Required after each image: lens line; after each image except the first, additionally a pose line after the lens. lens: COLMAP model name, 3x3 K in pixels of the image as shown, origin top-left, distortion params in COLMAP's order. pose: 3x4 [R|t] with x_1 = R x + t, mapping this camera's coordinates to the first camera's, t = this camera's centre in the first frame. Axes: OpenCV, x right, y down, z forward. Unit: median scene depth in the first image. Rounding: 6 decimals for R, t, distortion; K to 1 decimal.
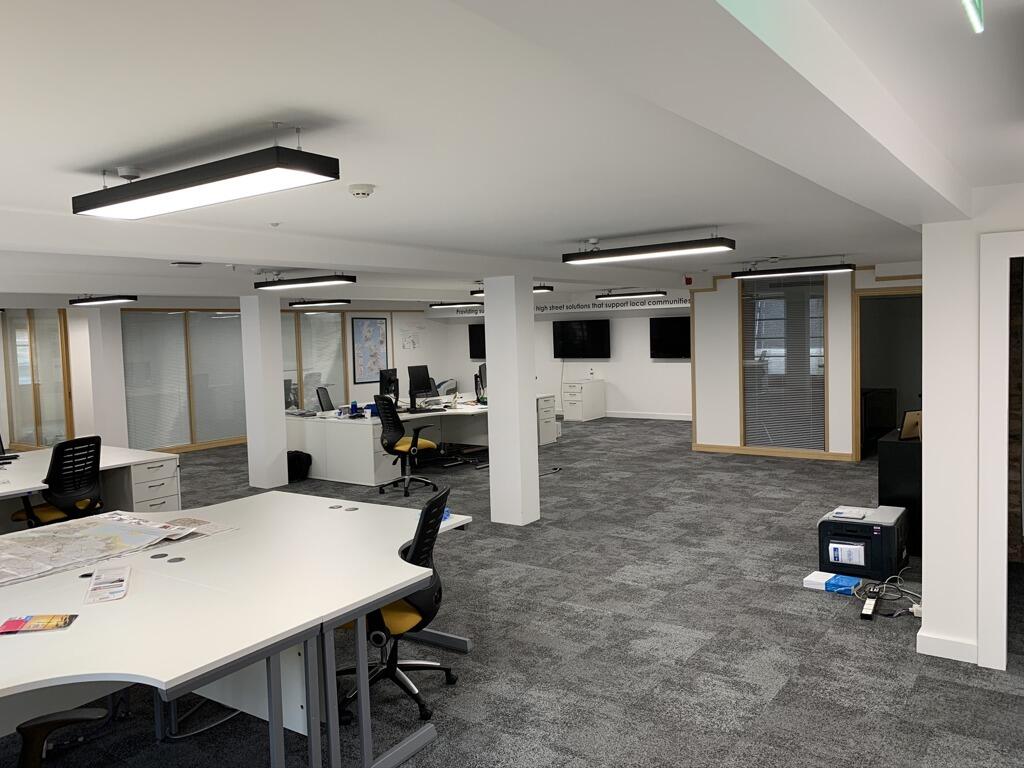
lens RADIAL K [[779.5, 0, 511.3], [0, 779.5, 380.7], [0, 0, 1]] dist [0.019329, -0.020106]
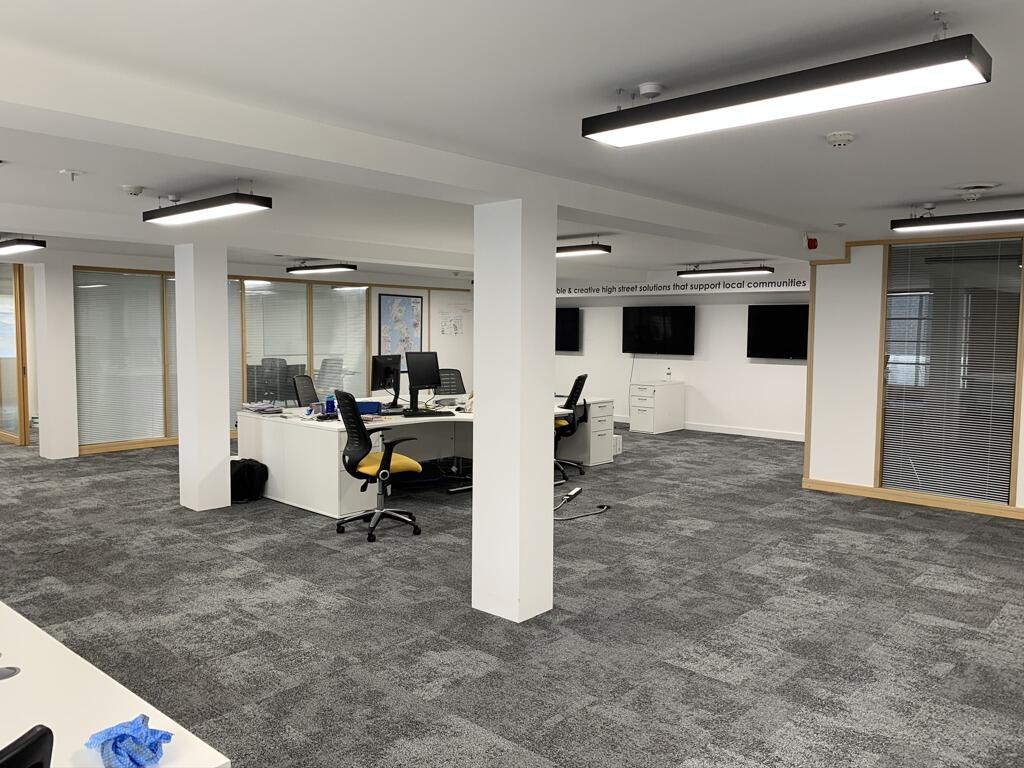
lens RADIAL K [[779.5, 0, 511.6], [0, 779.5, 383.0], [0, 0, 1]] dist [0.019329, -0.020106]
pose [[0.992898, 0.047373, -0.109132, 0.047809], [-0.046406, 0.998858, 0.011383, -0.002460], [0.109547, -0.006238, 0.993962, 0.298725]]
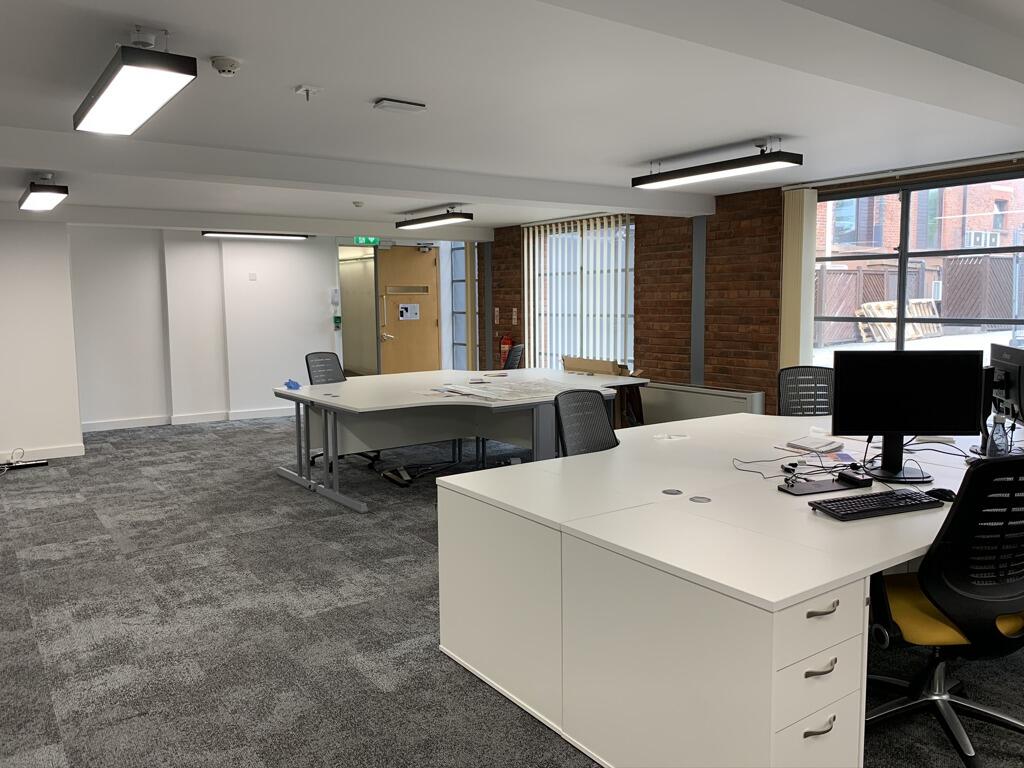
lens RADIAL K [[779.5, 0, 520.8], [0, 779.5, 382.0], [0, 0, 1]] dist [0.019329, -0.020106]
pose [[-0.949070, 0.003110, 0.315051, -0.452890], [0.055318, 0.986063, 0.156908, -0.025324], [-0.310172, 0.166345, -0.936014, 1.032161]]
